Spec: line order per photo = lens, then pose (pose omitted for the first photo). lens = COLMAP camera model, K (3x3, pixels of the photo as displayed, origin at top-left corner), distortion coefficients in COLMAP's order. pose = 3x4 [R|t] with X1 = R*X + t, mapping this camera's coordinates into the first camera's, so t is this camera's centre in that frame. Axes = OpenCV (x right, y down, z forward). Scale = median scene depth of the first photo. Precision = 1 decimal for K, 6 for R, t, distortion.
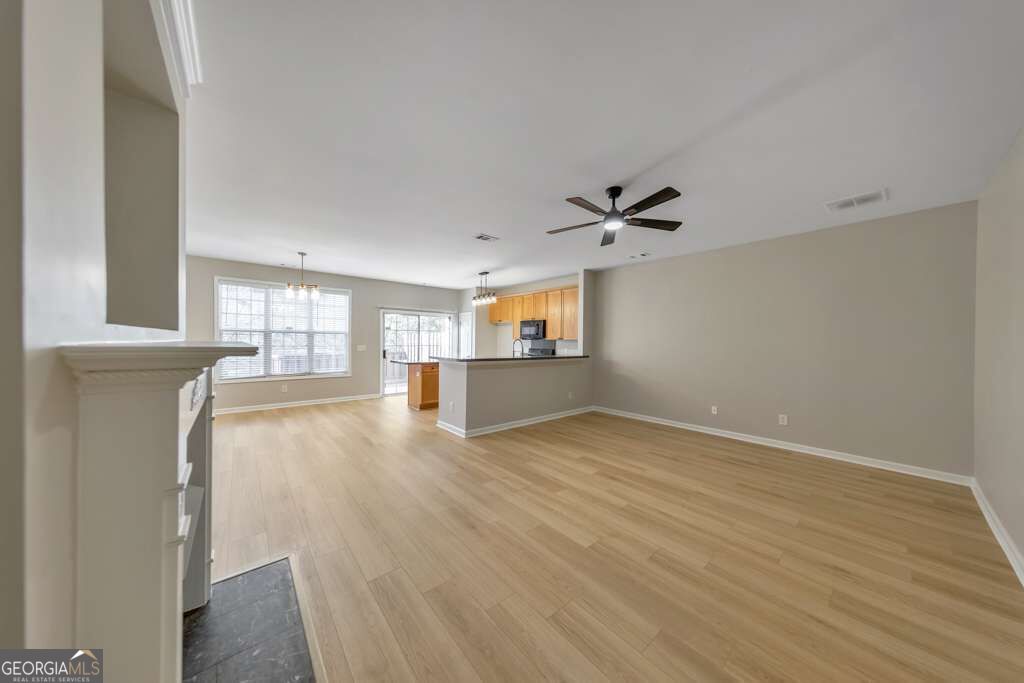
lens RADIAL K [[323.0, 0, 518.0], [0, 323.0, 340.8], [0, 0, 1]] dist [0.005051, -0.000038]
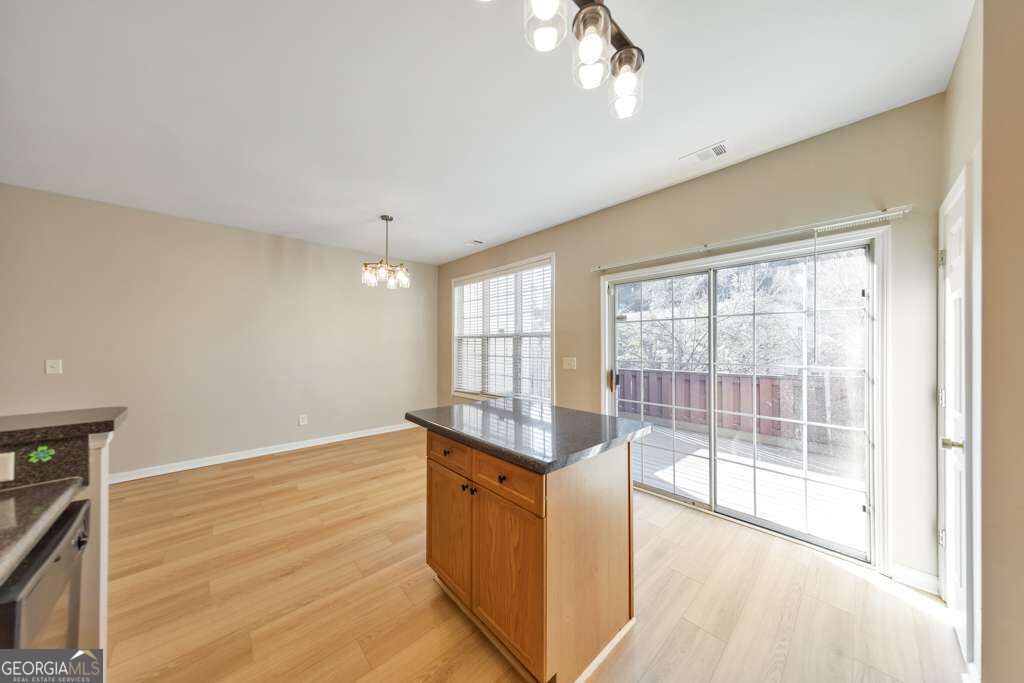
lens RADIAL K [[324.8, 0, 516.5], [0, 324.8, 343.9], [0, 0, 1]] dist [0.008129, -0.000031]
pose [[0.044244, -0.012133, -0.998947, 0.007255], [0.002192, 0.999925, -0.012048, -0.001749], [0.999018, -0.001656, 0.044268, 0.984109]]
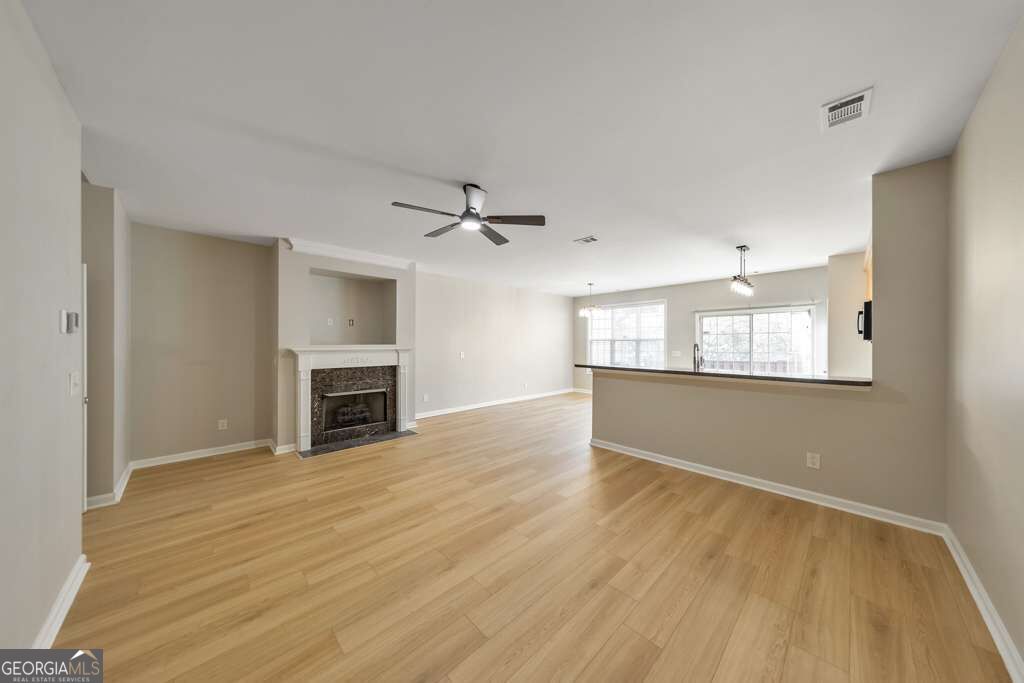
lens RADIAL K [[325.2, 0, 517.0], [0, 325.2, 341.8], [0, 0, 1]] dist [0.012279, -0.000041]
pose [[0.062316, -0.016889, -0.997914, 0.556995], [0.003971, 0.999853, -0.016674, -0.000337], [0.998049, -0.002923, 0.062374, 0.477477]]
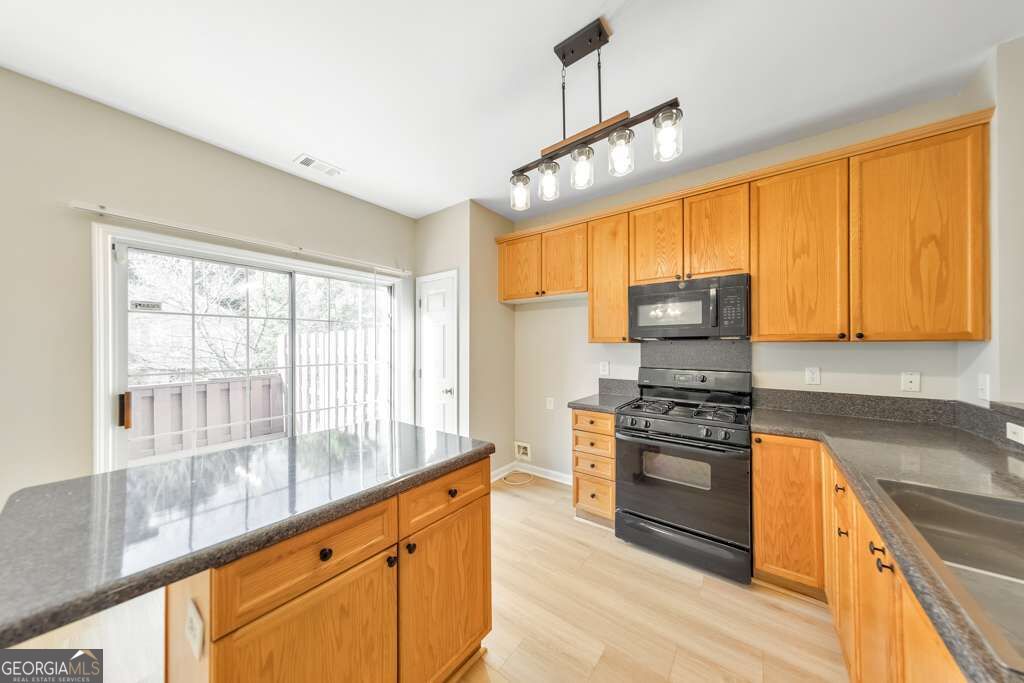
lens RADIAL K [[322.2, 0, 516.4], [0, 322.2, 343.9], [0, 0, 1]] dist [0.004942, -0.000051]
pose [[0.976173, -0.013856, 0.216550, -0.199961], [0.014790, 0.999887, -0.002692, -0.003895], [-0.216489, 0.005830, 0.976268, 0.796174]]
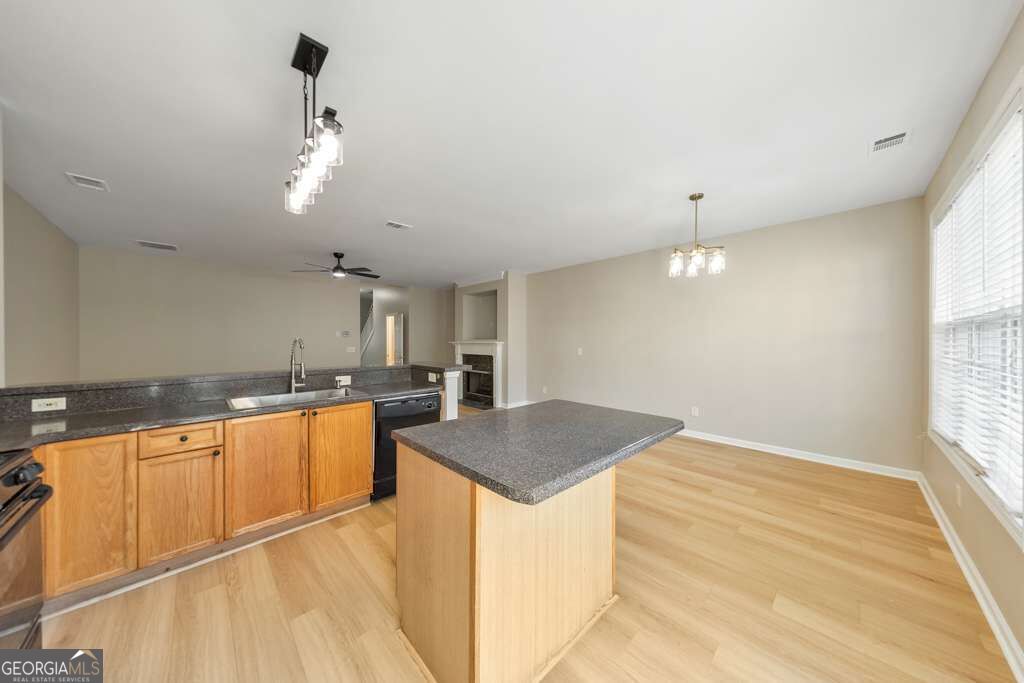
lens RADIAL K [[325.2, 0, 517.0], [0, 325.2, 341.8], [0, 0, 1]] dist [0.012279, -0.000041]
pose [[-0.997639, -0.009296, -0.068039, -0.240844], [-0.009463, 0.999953, 0.002129, -0.003685], [0.068016, 0.002768, -0.997680, 1.249119]]
